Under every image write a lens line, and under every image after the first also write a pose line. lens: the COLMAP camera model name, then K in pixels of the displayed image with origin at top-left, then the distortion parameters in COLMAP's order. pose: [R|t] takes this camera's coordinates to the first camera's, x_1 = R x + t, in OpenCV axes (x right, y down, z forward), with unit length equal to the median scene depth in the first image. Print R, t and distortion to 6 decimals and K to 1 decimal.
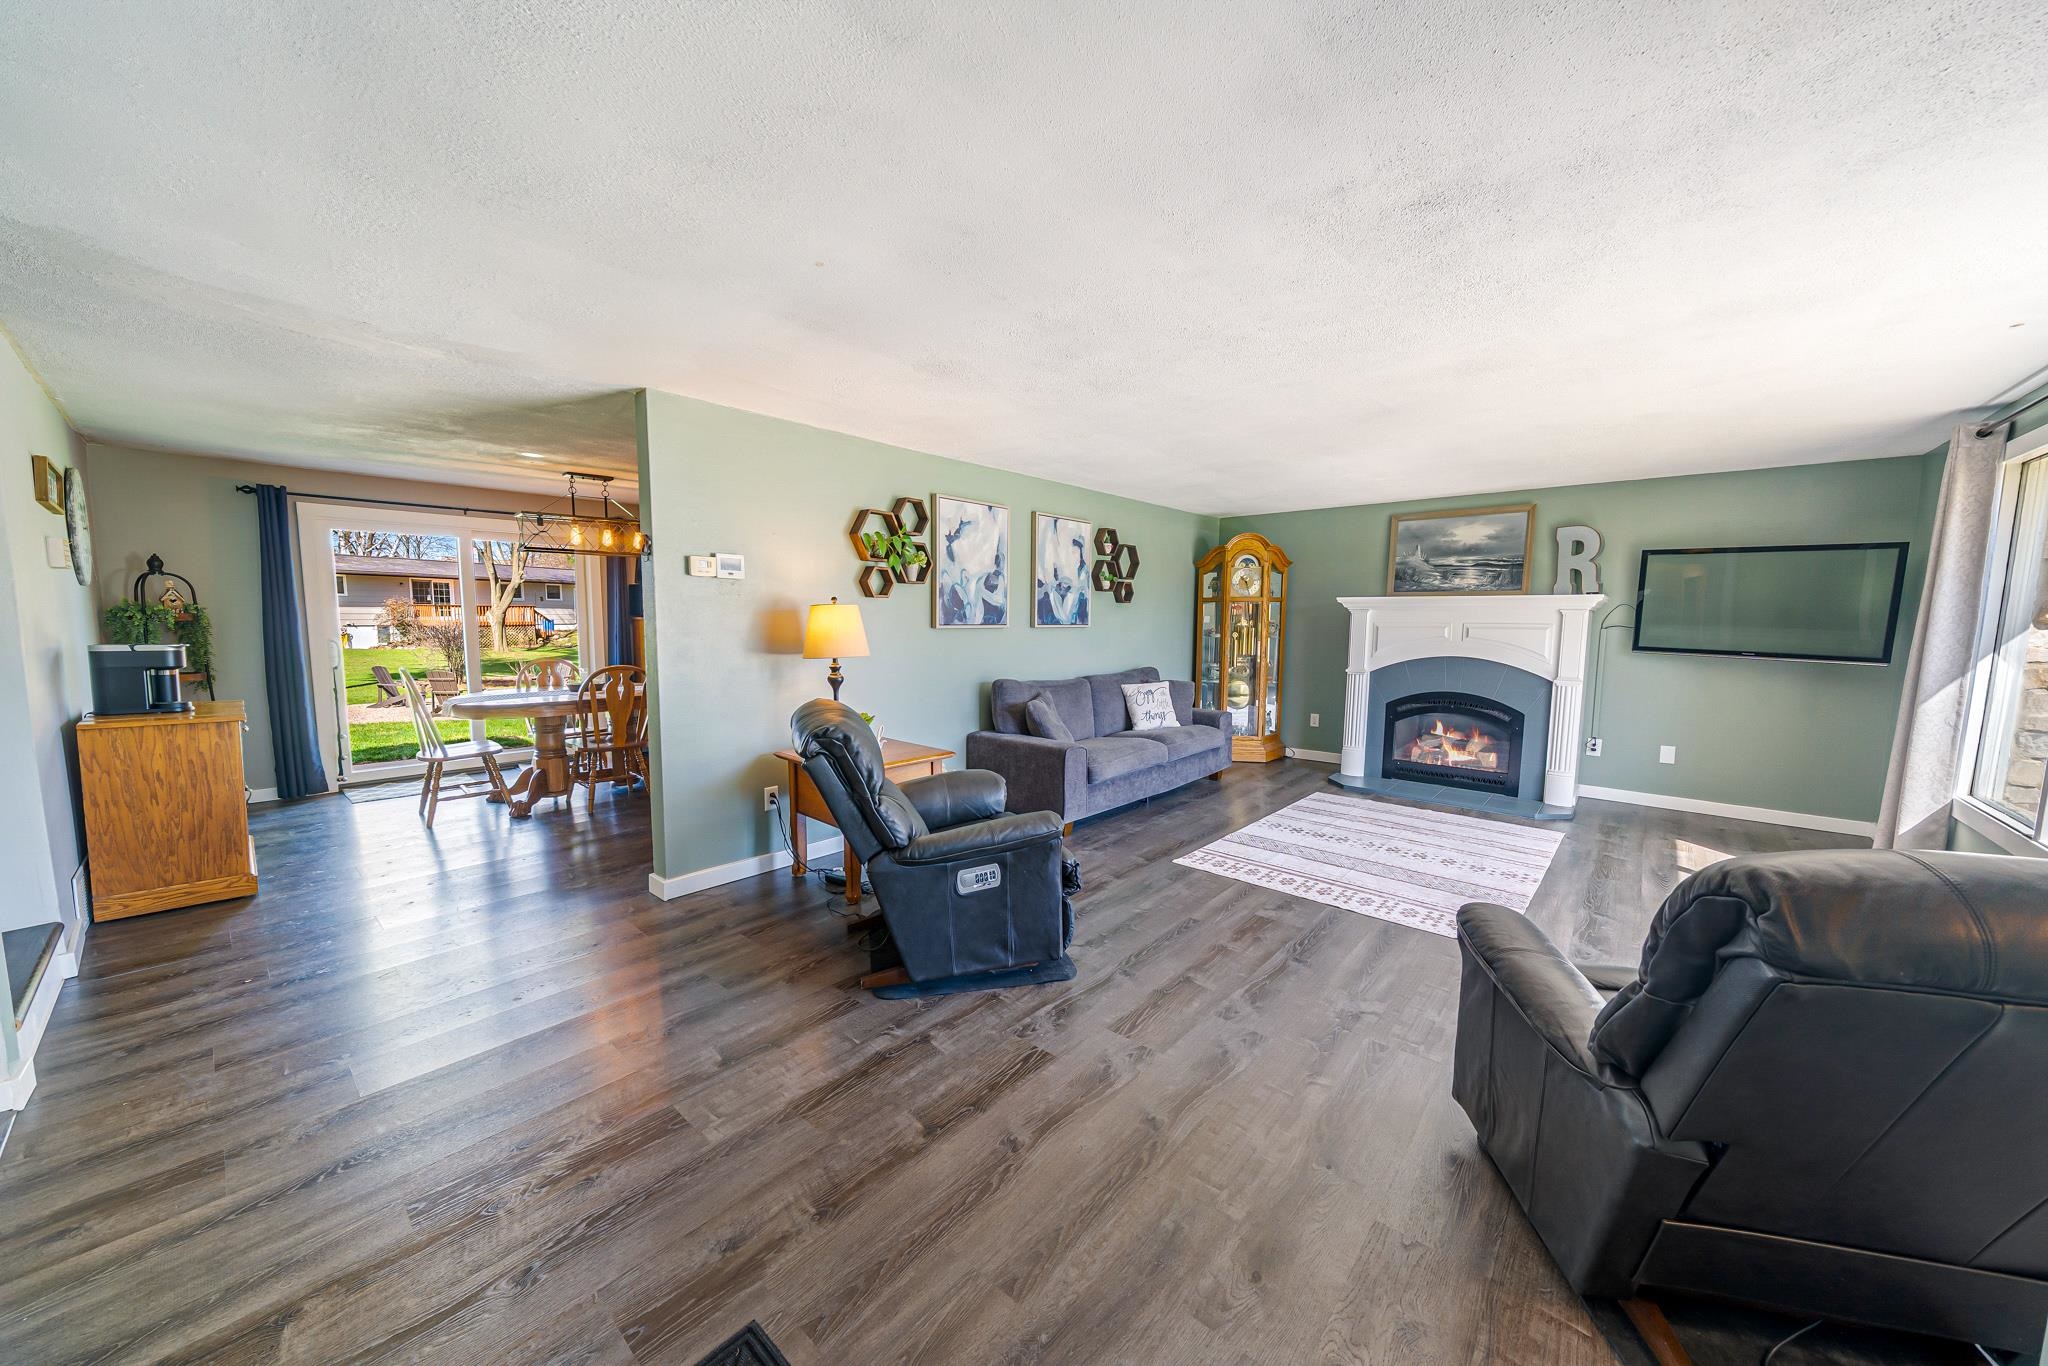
lens RADIAL K [[711.7, 0, 1024.0], [0, 711.7, 683.0], [0, 0, 1]] dist [0.000164, -0.000036]
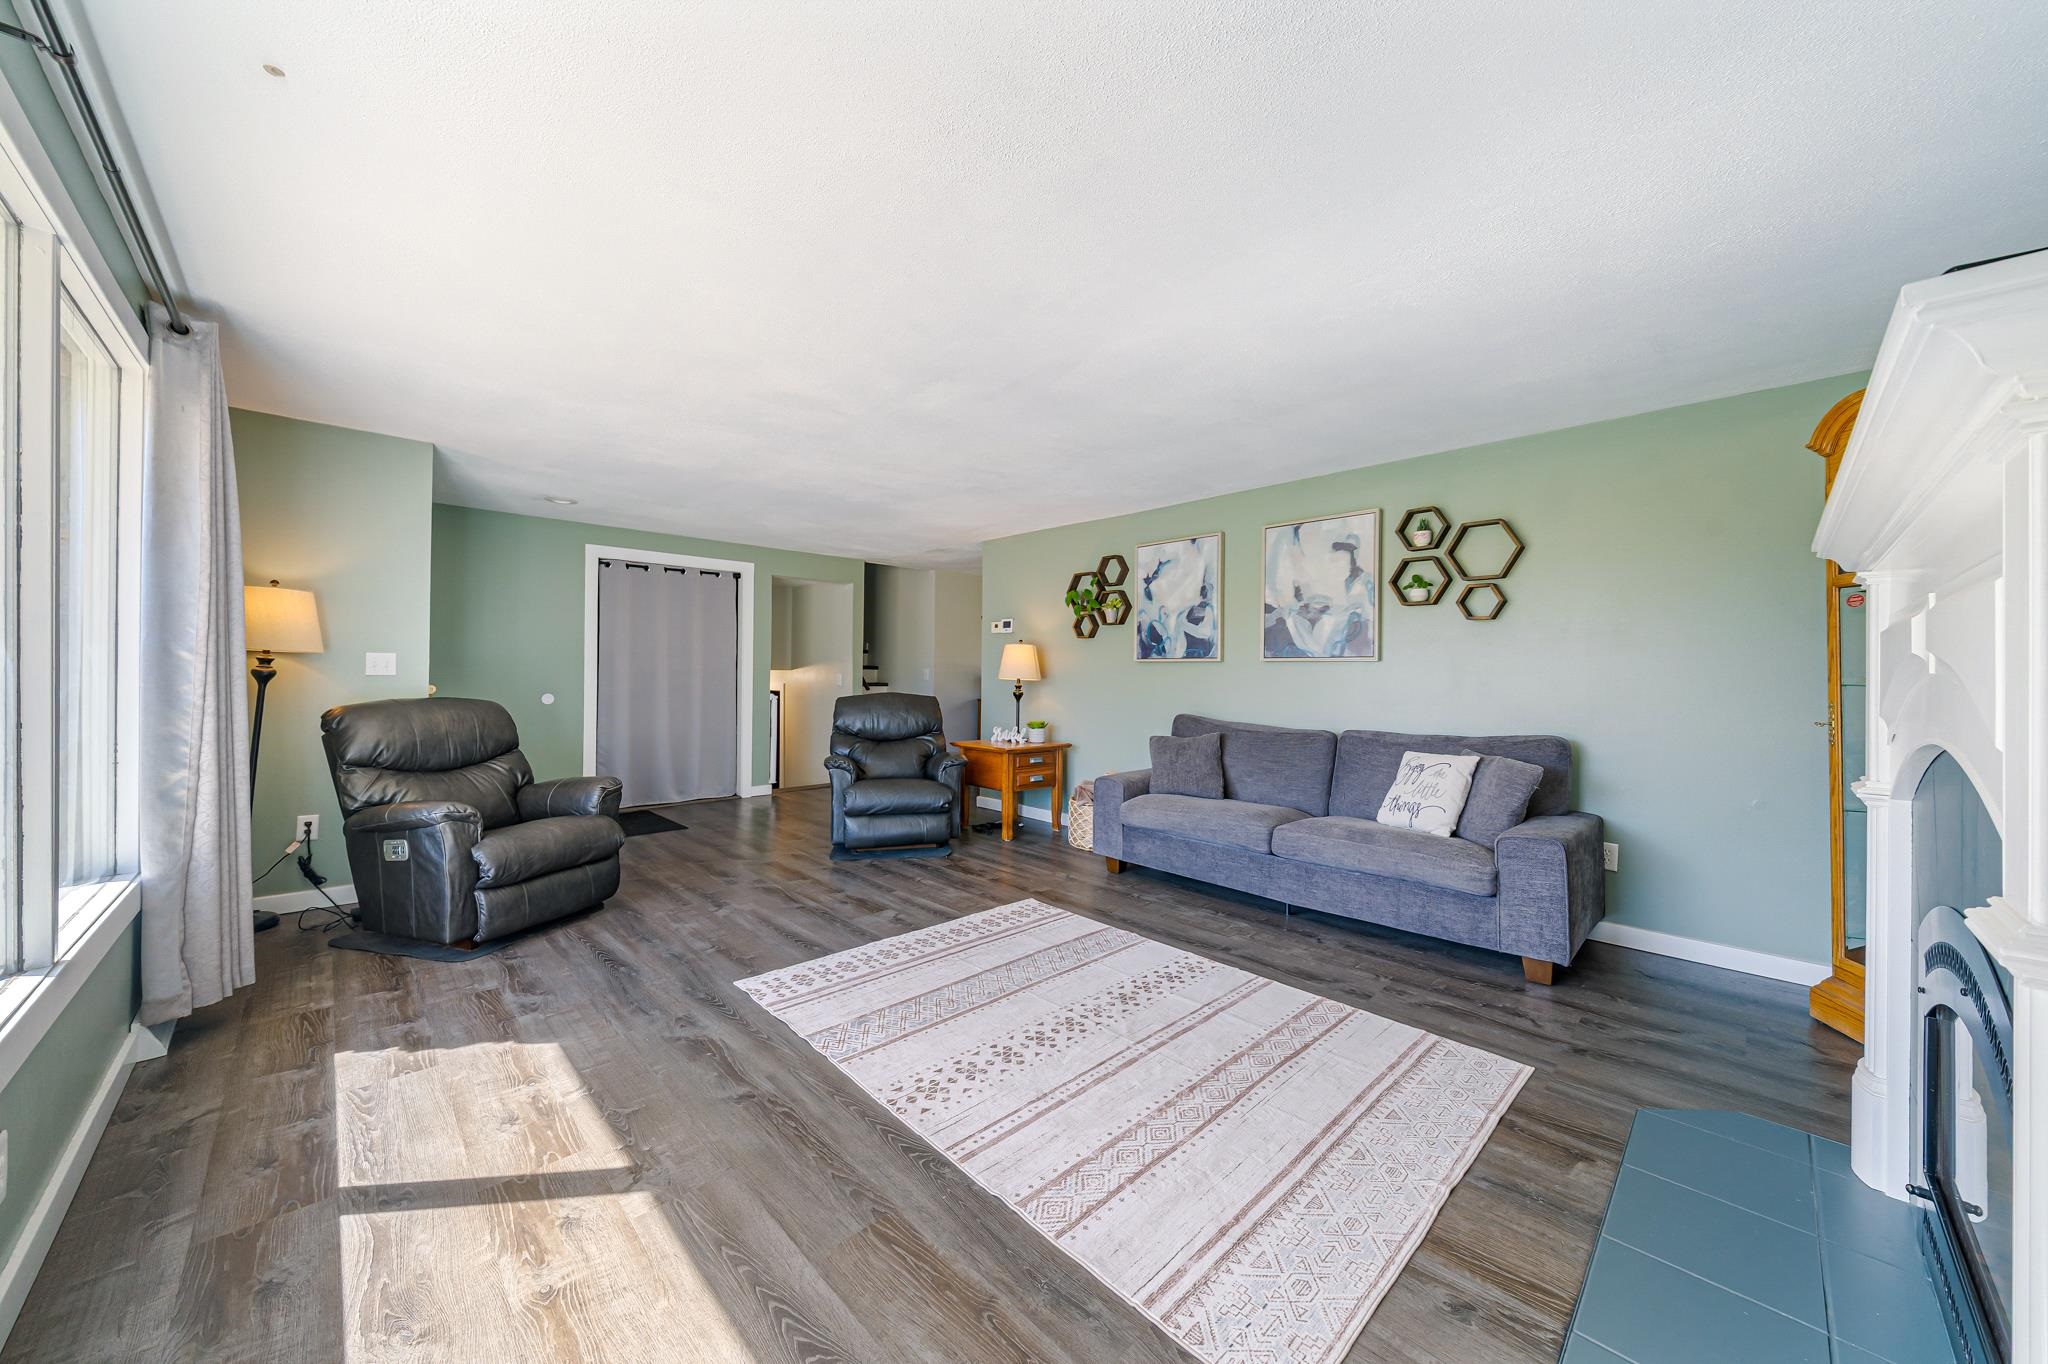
lens RADIAL K [[724.1, 0, 1024.0], [0, 724.1, 682.0], [0, 0, 1]] dist [-0.000595, -0.000035]
pose [[-0.078684, 0.002107, -0.996897, 1.037123], [-0.104759, 0.994444, 0.010371, -0.038787], [0.991380, 0.105250, -0.078026, 0.922455]]
